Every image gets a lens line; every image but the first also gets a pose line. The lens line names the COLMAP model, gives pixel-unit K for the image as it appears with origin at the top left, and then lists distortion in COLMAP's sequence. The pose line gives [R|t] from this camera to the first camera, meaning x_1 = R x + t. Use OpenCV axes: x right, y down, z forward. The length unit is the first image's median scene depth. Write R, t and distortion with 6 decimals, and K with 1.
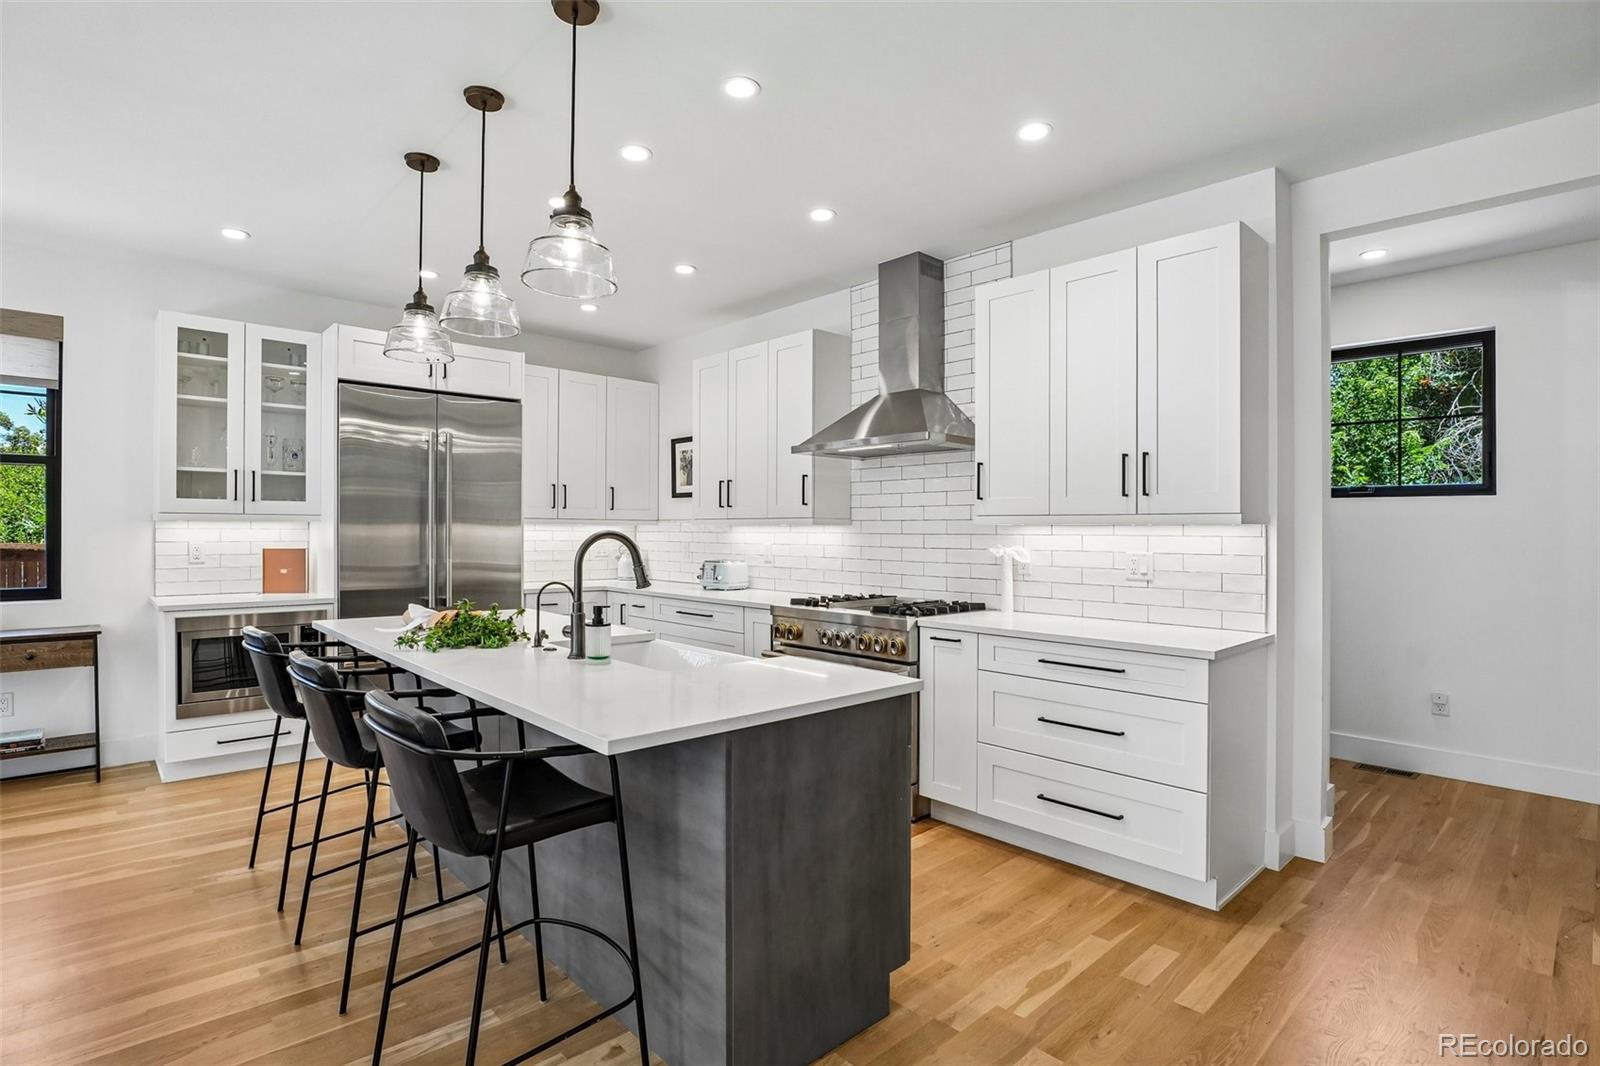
lens RADIAL K [[791.7, 0, 796.2], [0, 791.7, 537.0], [0, 0, 1]] dist [-0.045764, 0.011786]
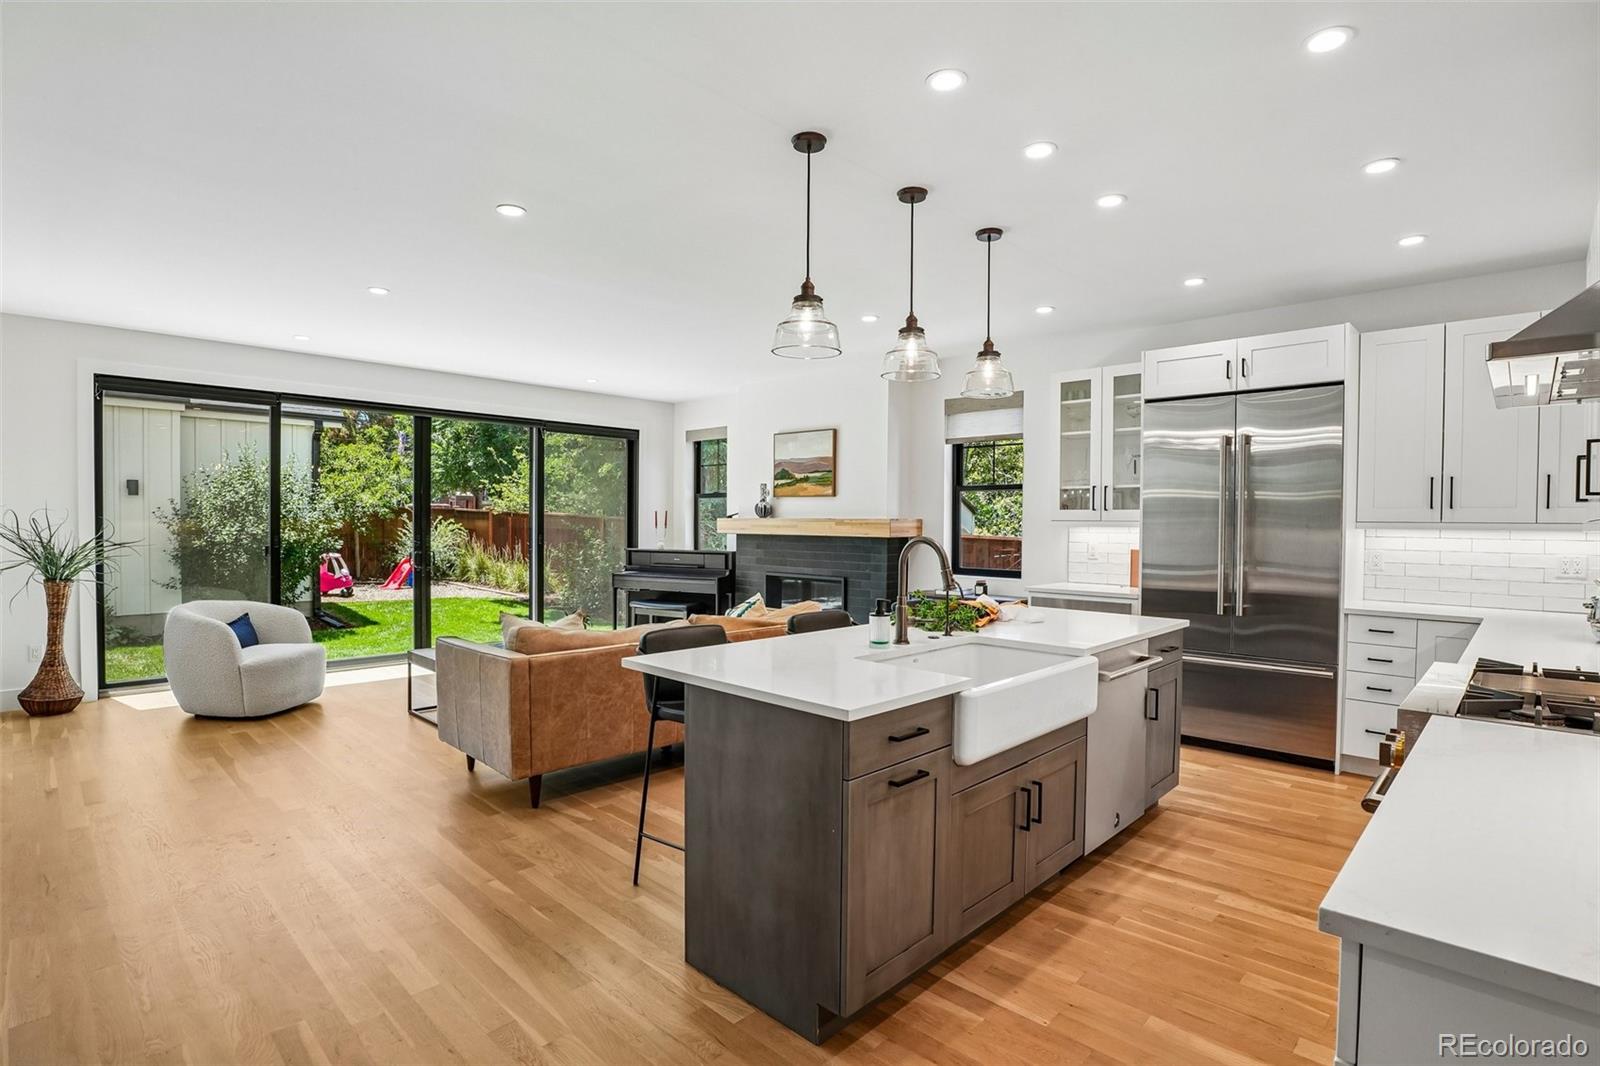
lens RADIAL K [[784.3, 0, 794.8], [0, 784.3, 539.0], [0, 0, 1]] dist [-0.044282, 0.009340]
pose [[0.045587, 0.014072, -0.998861, 0.538028], [-0.016169, 0.999780, 0.013347, -0.009885], [0.998830, 0.015542, 0.045804, 0.471416]]
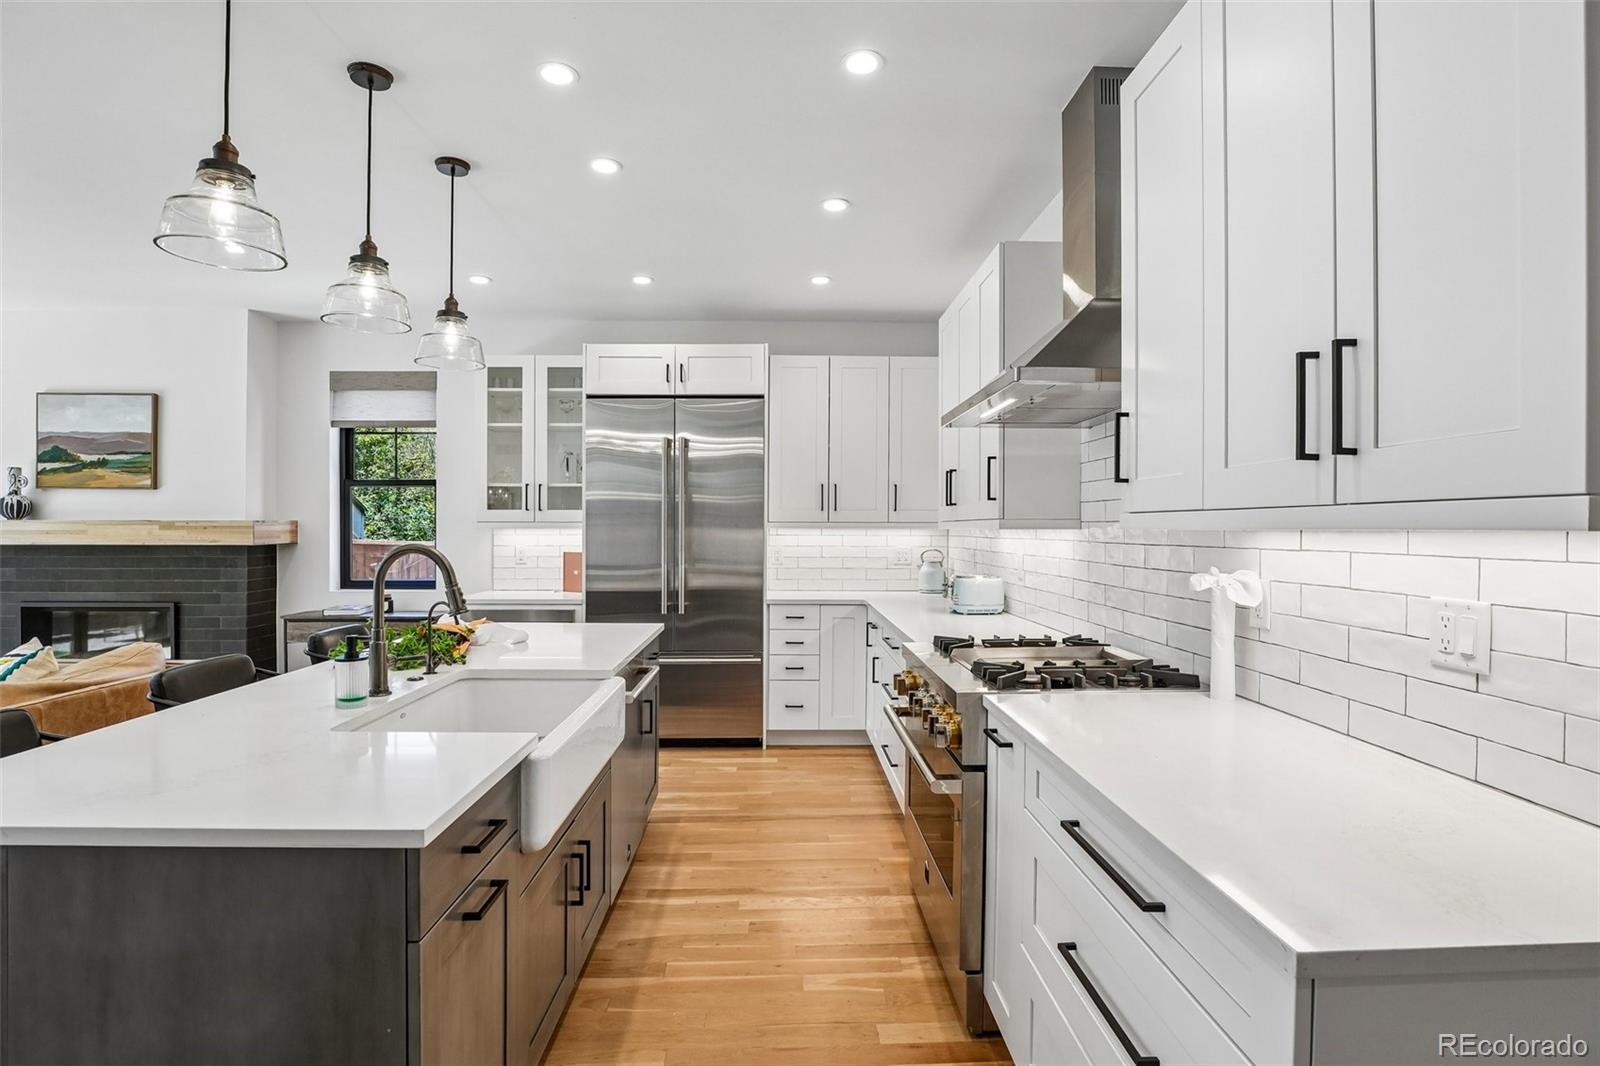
lens RADIAL K [[791.7, 0, 796.2], [0, 791.7, 537.0], [0, 0, 1]] dist [-0.045764, 0.011786]
pose [[0.745883, 0.001759, -0.666075, 0.368128], [-0.001221, 0.999998, 0.001273, -0.010018], [0.666076, -0.000136, 0.745884, 0.404558]]
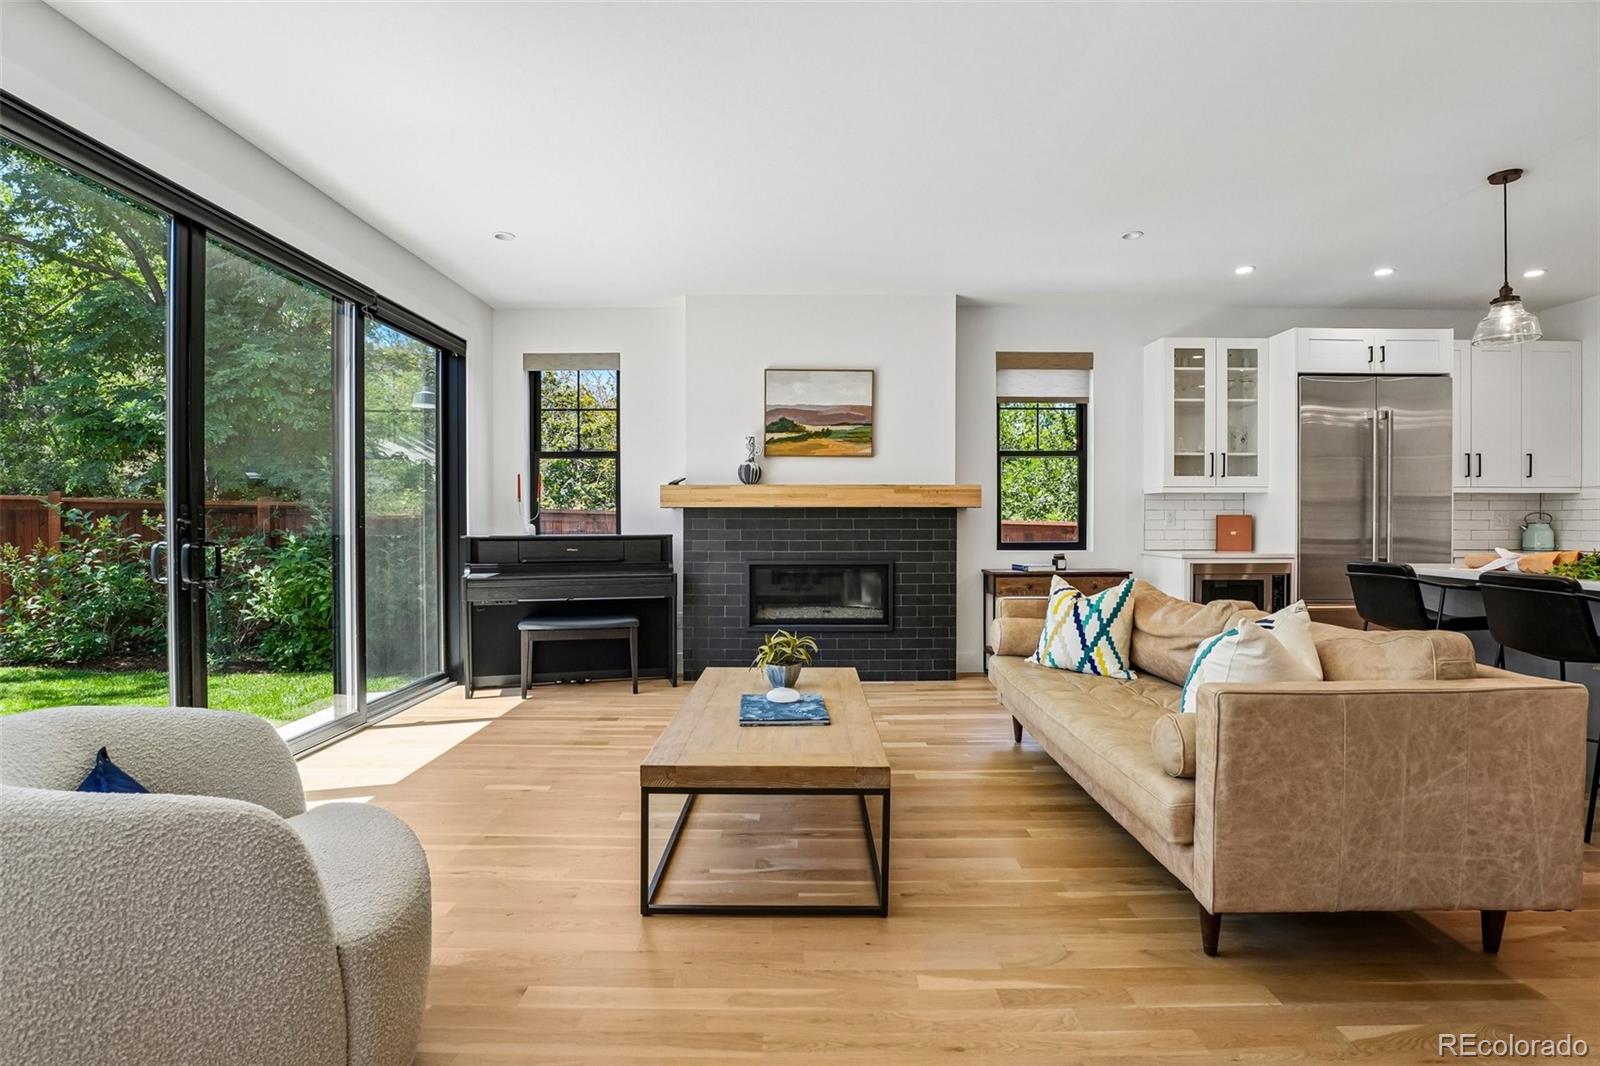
lens RADIAL K [[790.4, 0, 798.0], [0, 790.4, 529.9], [0, 0, 1]] dist [-0.044440, 0.011000]
pose [[0.726216, -0.000662, -0.687467, -0.339069], [0.000636, 1.000000, -0.000291, 0.042962], [0.687467, -0.000225, 0.726216, -0.434322]]
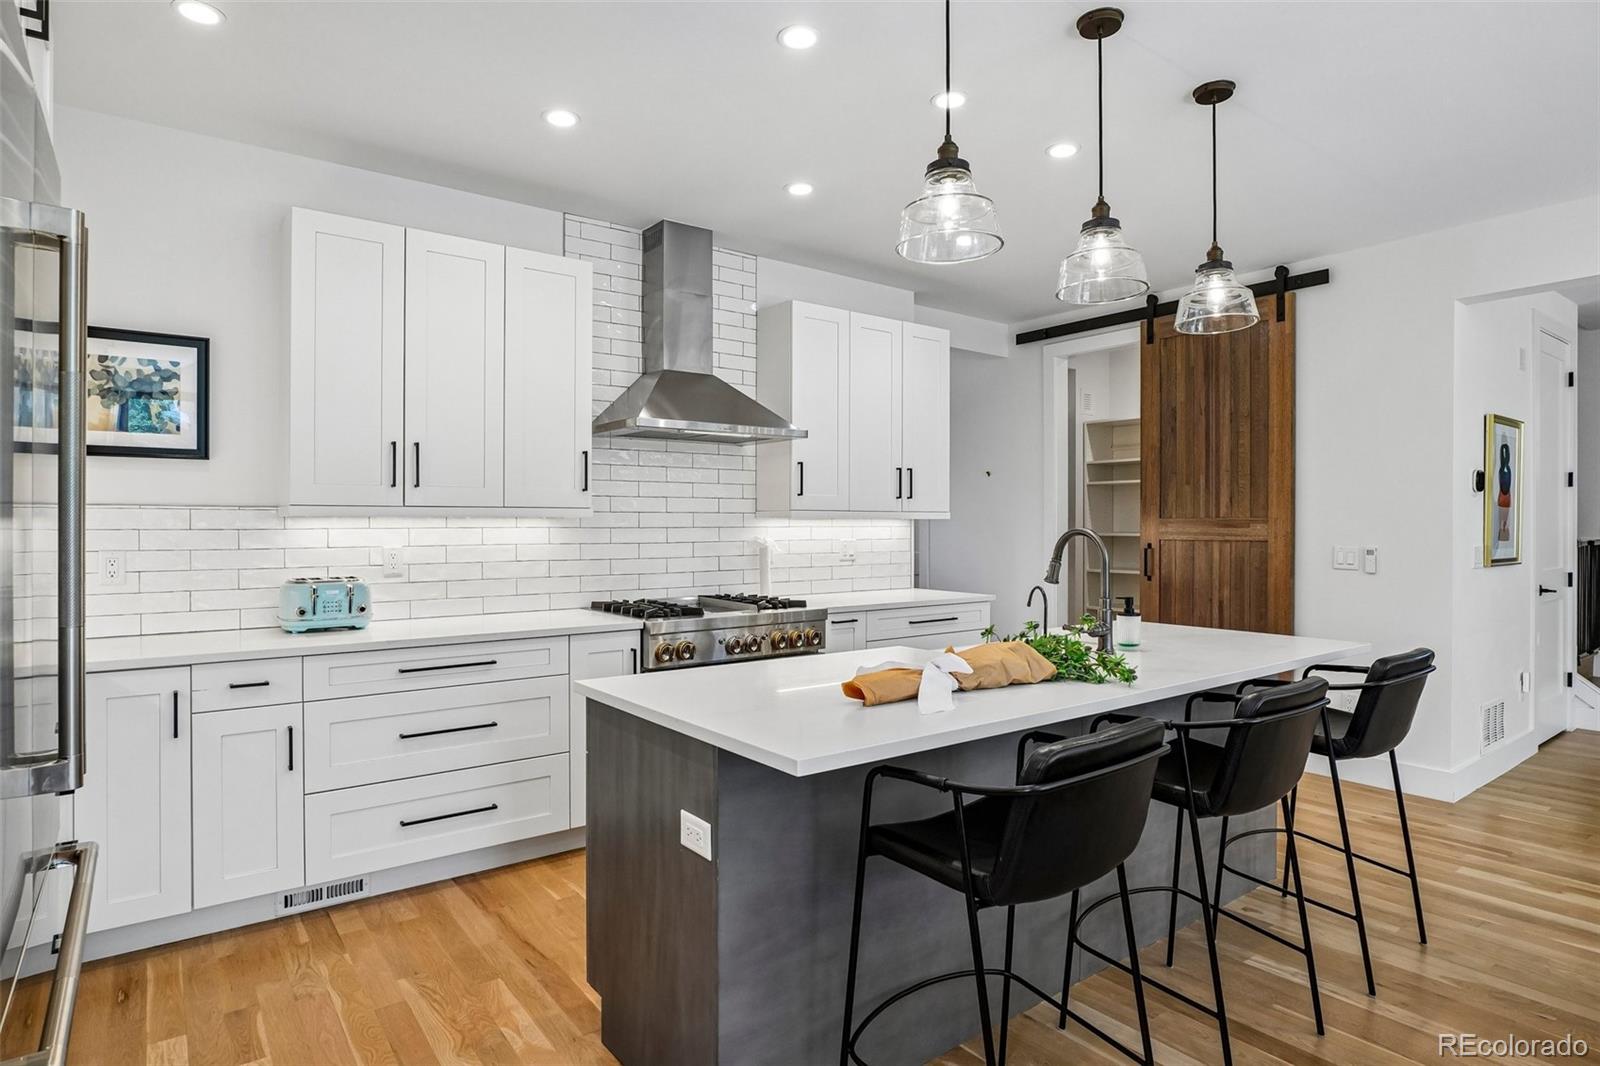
lens RADIAL K [[869.4, 0, 796.6], [0, 869.4, 527.0], [0, 0, 1]] dist [-0.031795, 0.009745]
pose [[0.108342, -0.011356, 0.994049, -0.855604], [0.007422, 0.999916, 0.010614, -0.014551], [-0.994086, 0.006228, 0.108418, 0.765298]]
